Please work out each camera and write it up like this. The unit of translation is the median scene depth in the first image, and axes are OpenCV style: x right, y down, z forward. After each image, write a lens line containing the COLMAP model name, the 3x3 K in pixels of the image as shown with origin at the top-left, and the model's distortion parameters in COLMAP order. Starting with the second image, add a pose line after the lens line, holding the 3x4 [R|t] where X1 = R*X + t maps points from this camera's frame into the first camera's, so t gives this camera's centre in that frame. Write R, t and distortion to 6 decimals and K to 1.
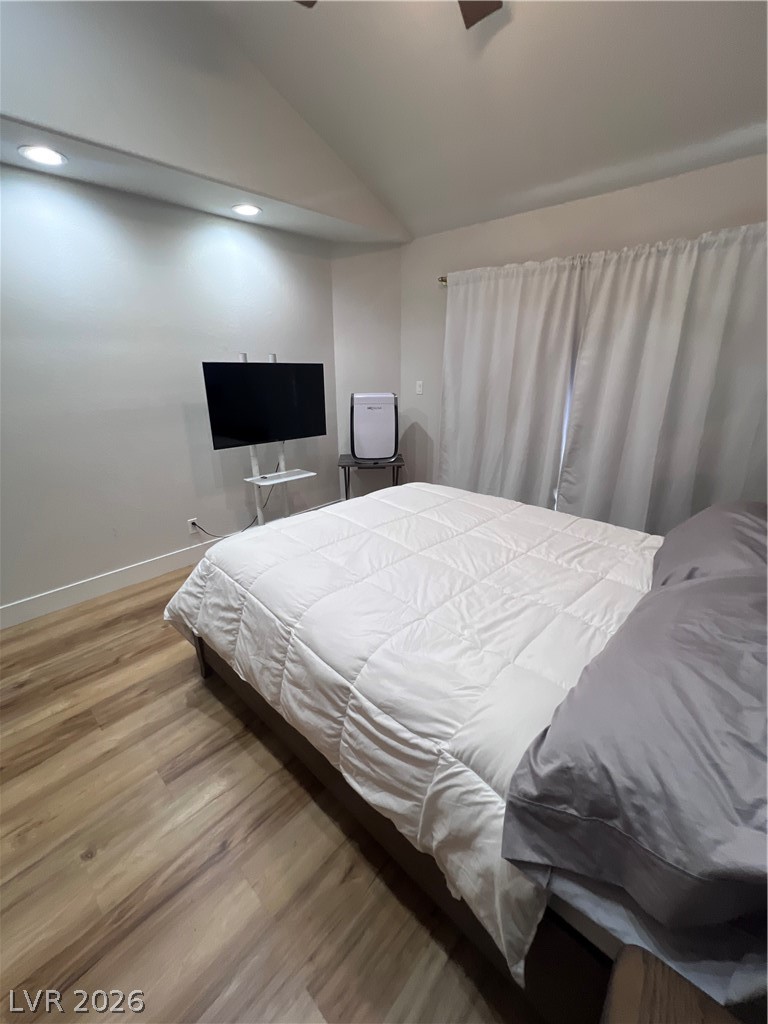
lens RADIAL K [[408.0, 0, 382.9], [0, 408.0, 509.1], [0, 0, 1]] dist [-0.001275, 0.000202]
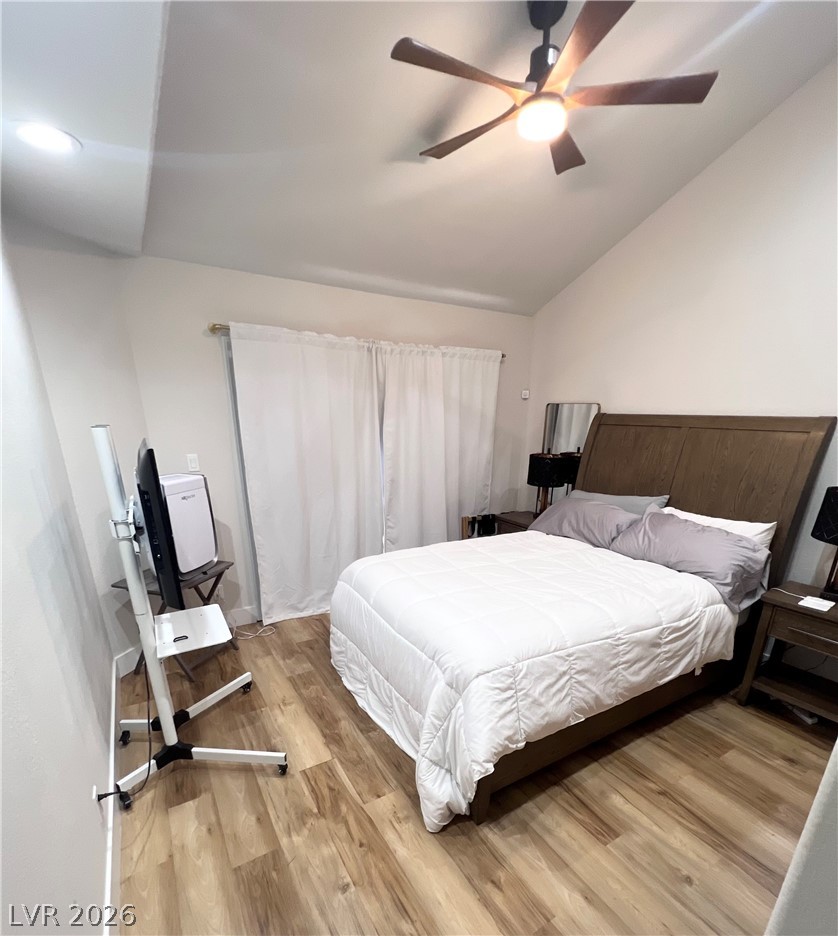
lens RADIAL K [[469.2, 0, 436.5], [0, 469.2, 581.9], [0, 0, 1]] dist [-0.001839, 0.000477]
pose [[0.254375, -0.322856, 0.911623, -1.442462], [0.311895, 0.919651, 0.238669, -0.365393], [-0.915432, 0.223619, 0.334633, 0.799641]]
